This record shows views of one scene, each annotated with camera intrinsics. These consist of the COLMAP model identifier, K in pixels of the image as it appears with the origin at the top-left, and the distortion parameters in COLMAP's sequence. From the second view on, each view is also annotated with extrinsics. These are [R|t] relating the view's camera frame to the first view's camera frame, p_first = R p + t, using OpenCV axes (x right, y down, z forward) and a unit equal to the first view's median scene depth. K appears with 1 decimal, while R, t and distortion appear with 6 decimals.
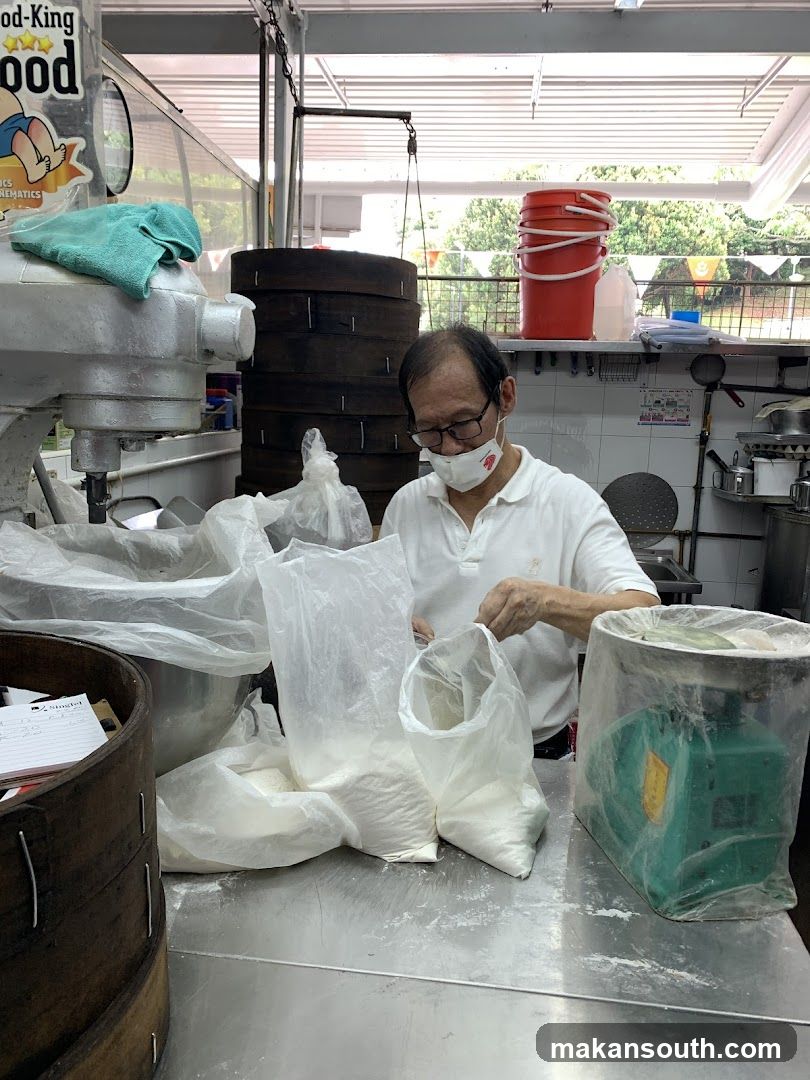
lens RADIAL K [[812.5, 0, 422.7], [0, 812.5, 506.0], [0, 0, 1]] dist [0.033042, -0.012952]
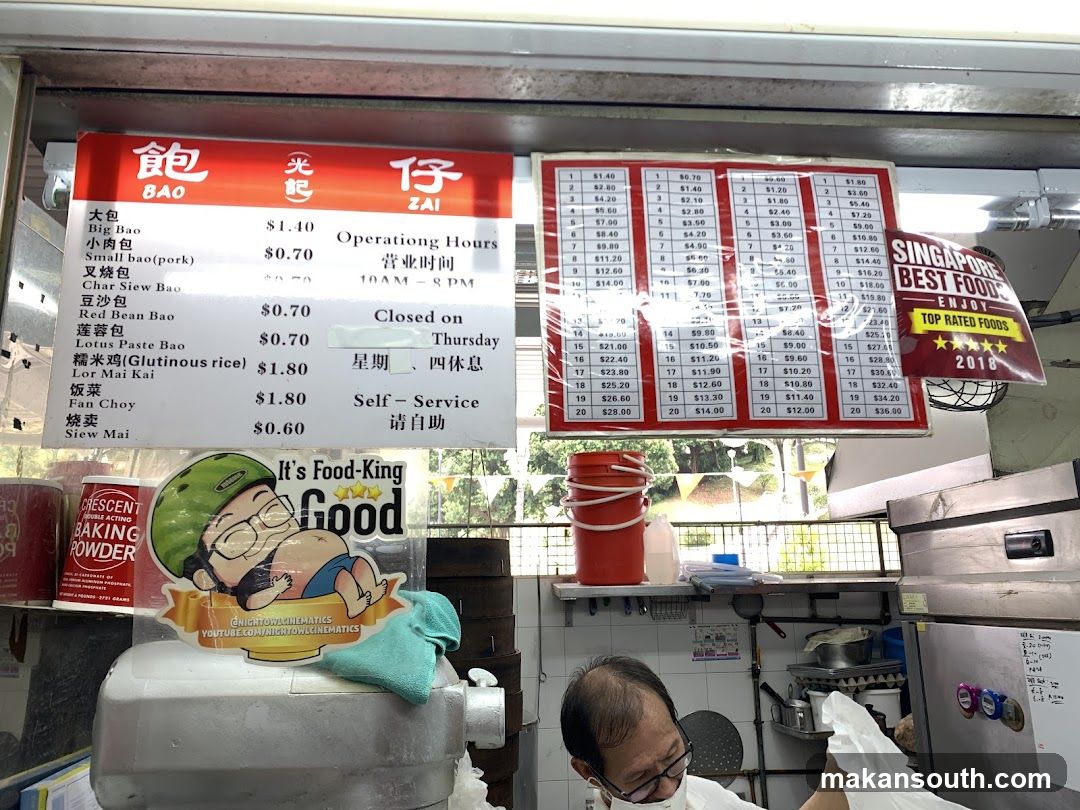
lens RADIAL K [[808.3, 0, 569.9], [0, 808.3, 389.8], [0, 0, 1]] dist [-0.049796, 0.001143]
pose [[0.979274, -0.006867, 0.202423, -0.097919], [0.082814, 0.925640, -0.369233, -0.063184], [-0.184835, 0.378344, 0.907024, -0.016080]]
